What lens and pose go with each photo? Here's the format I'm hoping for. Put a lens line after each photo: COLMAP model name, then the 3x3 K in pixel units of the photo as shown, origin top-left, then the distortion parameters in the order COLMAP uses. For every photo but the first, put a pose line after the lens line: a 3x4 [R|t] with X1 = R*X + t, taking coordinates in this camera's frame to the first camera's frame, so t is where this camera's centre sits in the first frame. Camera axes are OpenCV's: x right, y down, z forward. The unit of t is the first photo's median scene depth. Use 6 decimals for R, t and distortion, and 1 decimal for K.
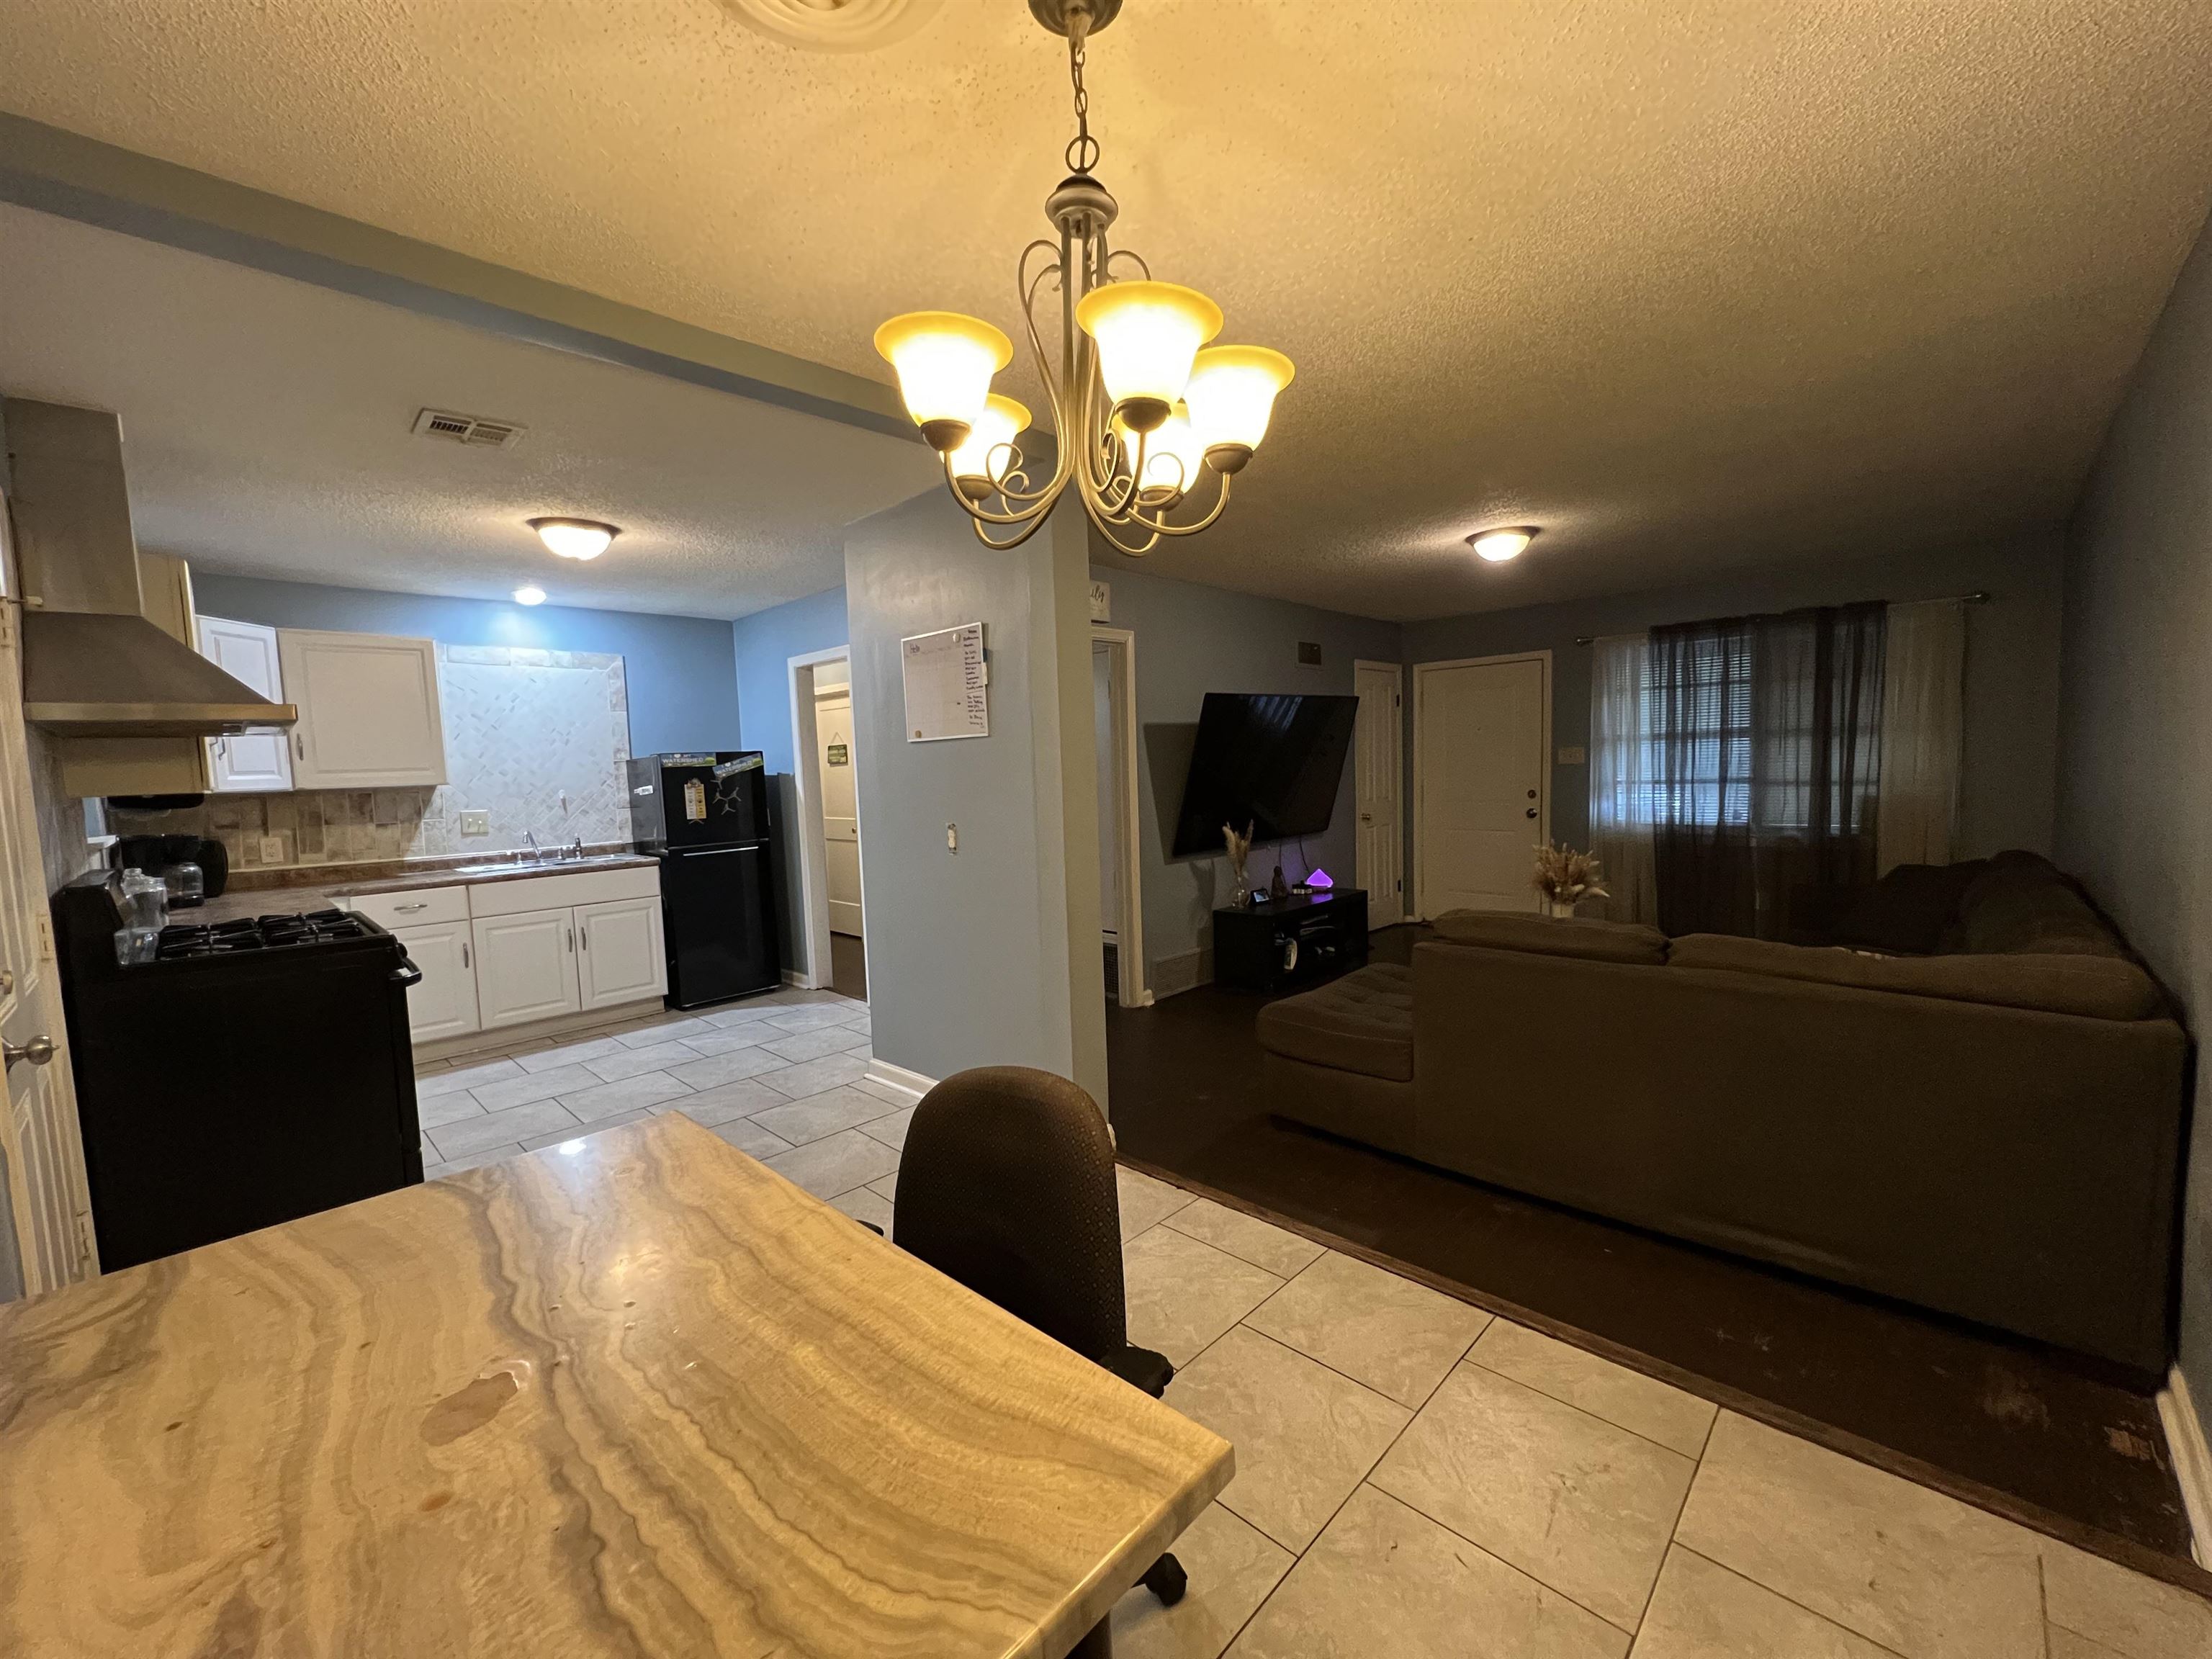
lens RADIAL K [[886.4, 0, 1107.2], [0, 886.4, 831.3], [0, 0, 1]] dist [-0.002356, 0.000997]
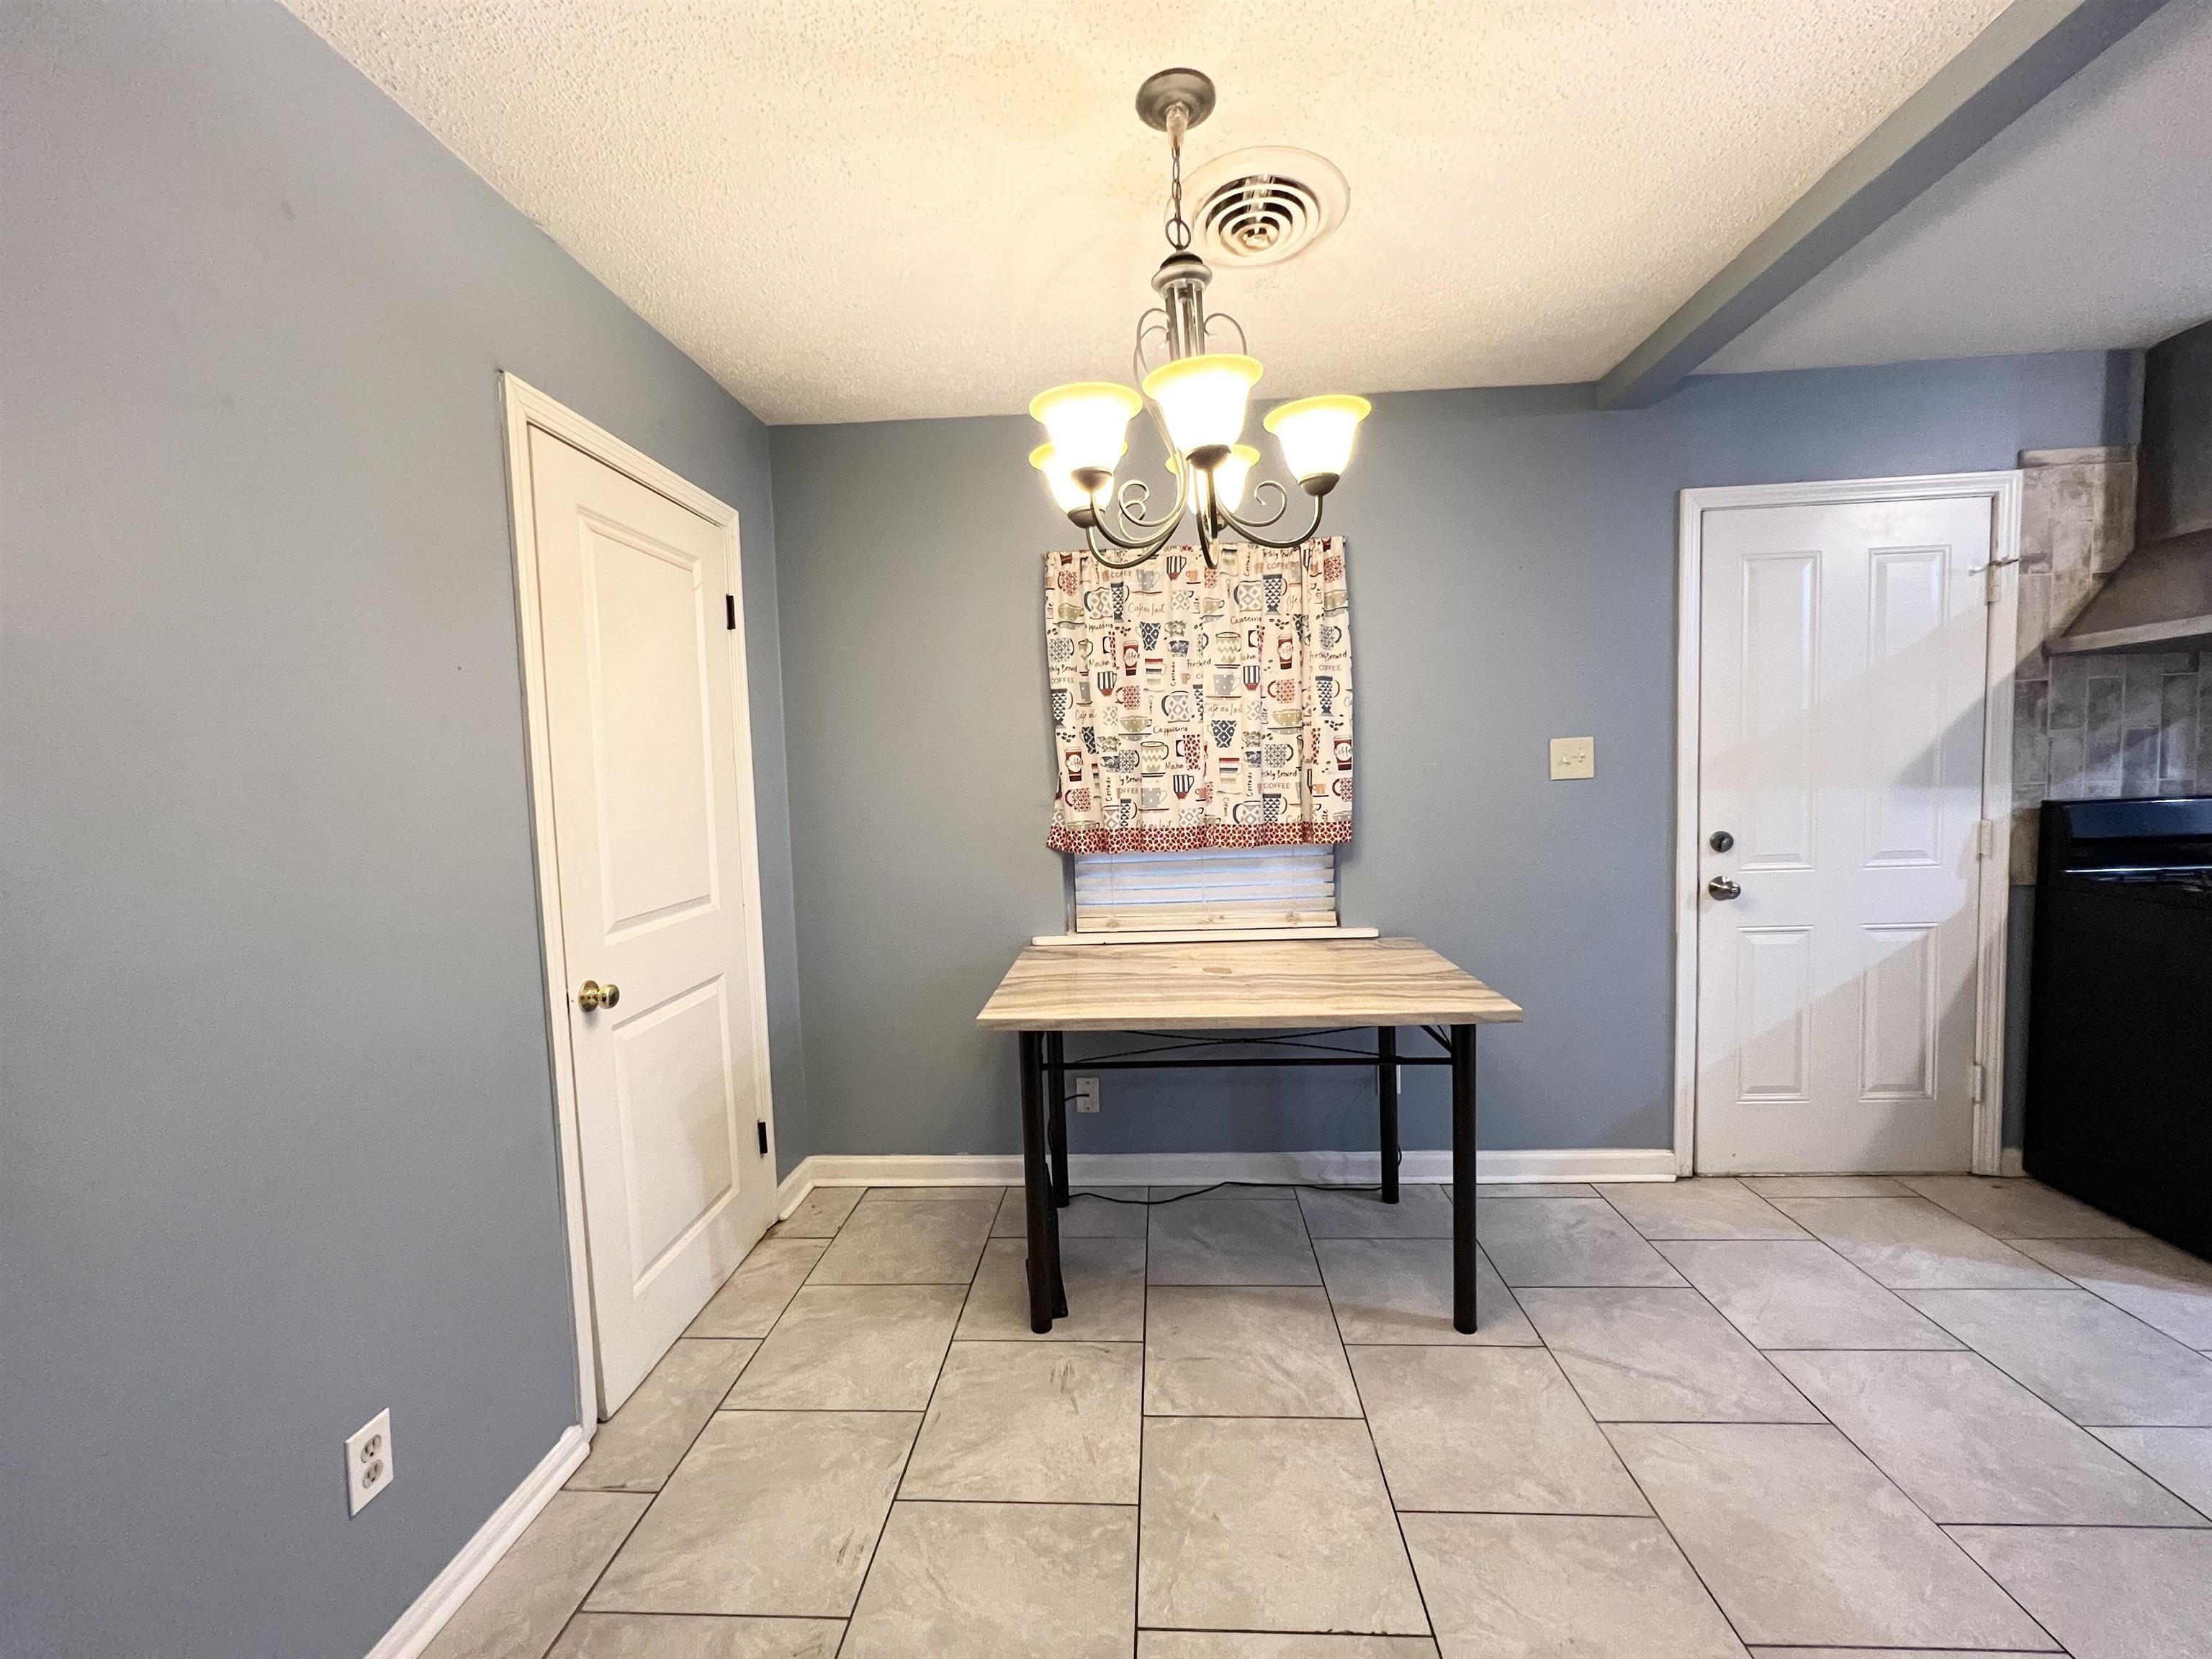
lens RADIAL K [[886.4, 0, 1107.8], [0, 886.4, 833.2], [0, 0, 1]] dist [-0.002356, 0.000997]
pose [[-0.756159, 0.107237, -0.645542, 0.246470], [0.011277, 0.988470, 0.150995, -0.040386], [0.654291, 0.106896, -0.748650, 0.525480]]
